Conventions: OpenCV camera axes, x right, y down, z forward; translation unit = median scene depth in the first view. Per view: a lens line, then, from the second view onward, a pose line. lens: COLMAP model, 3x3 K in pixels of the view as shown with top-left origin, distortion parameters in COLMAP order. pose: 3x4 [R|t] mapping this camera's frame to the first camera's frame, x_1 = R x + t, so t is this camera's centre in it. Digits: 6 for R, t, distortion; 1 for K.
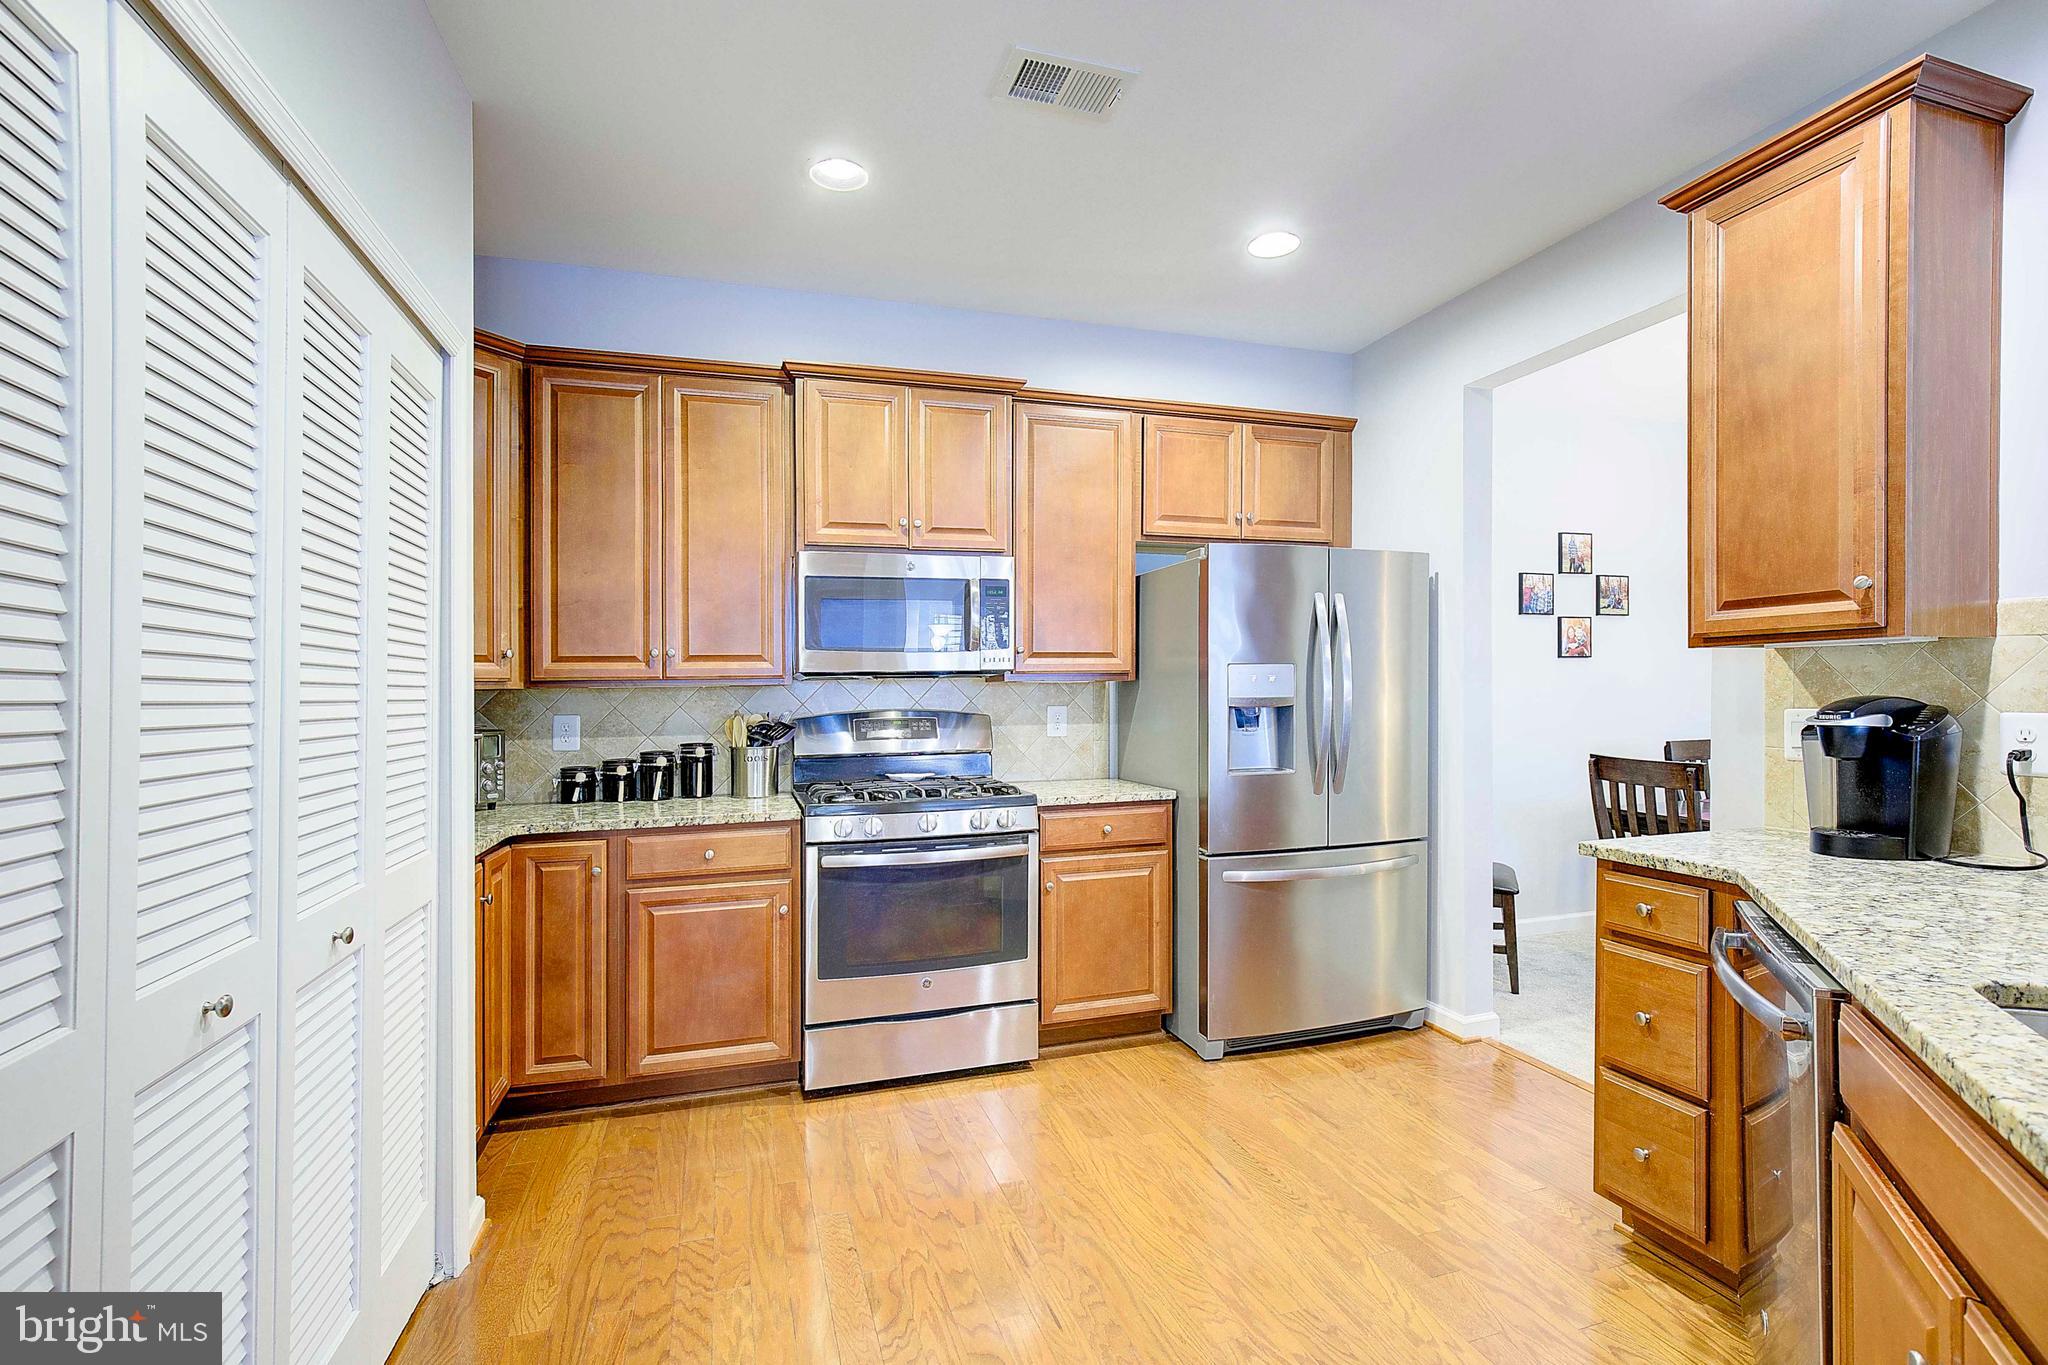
lens RADIAL K [[943.7, 0, 1043.2], [0, 943.7, 682.9], [0, 0, 1]] dist [-0.015626, 0.000145]
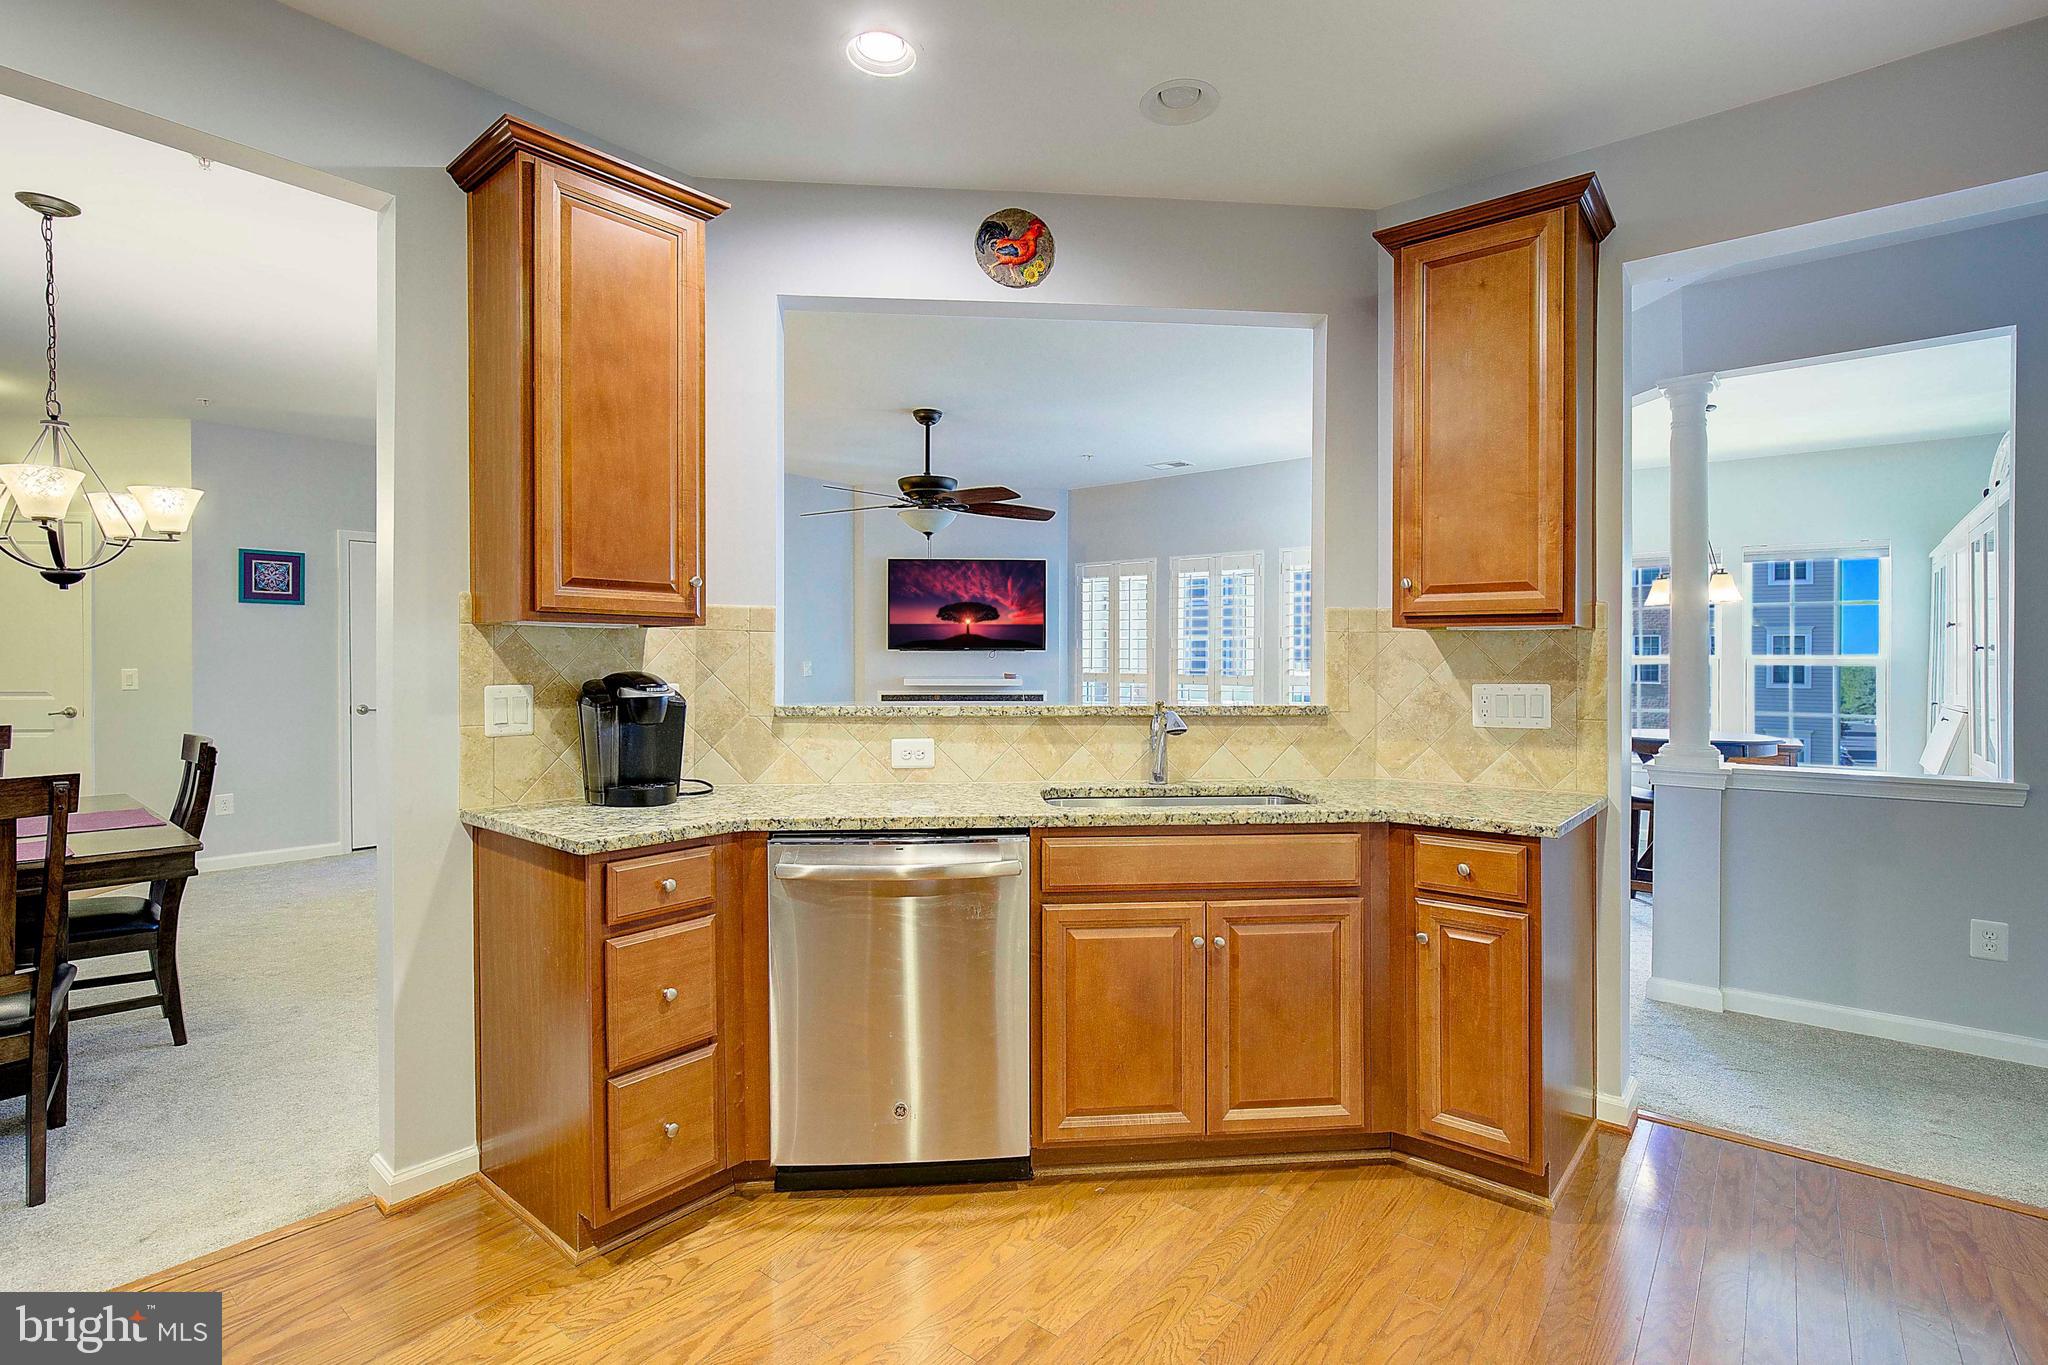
lens RADIAL K [[948.6, 0, 1043.5], [0, 948.6, 664.5], [0, 0, 1]] dist [-0.014411, -0.000348]
pose [[-0.539853, 0.005620, 0.841740, -0.421501], [-0.006085, 0.999926, -0.010579, 0.014268], [-0.841737, -0.010833, -0.539779, 1.193996]]
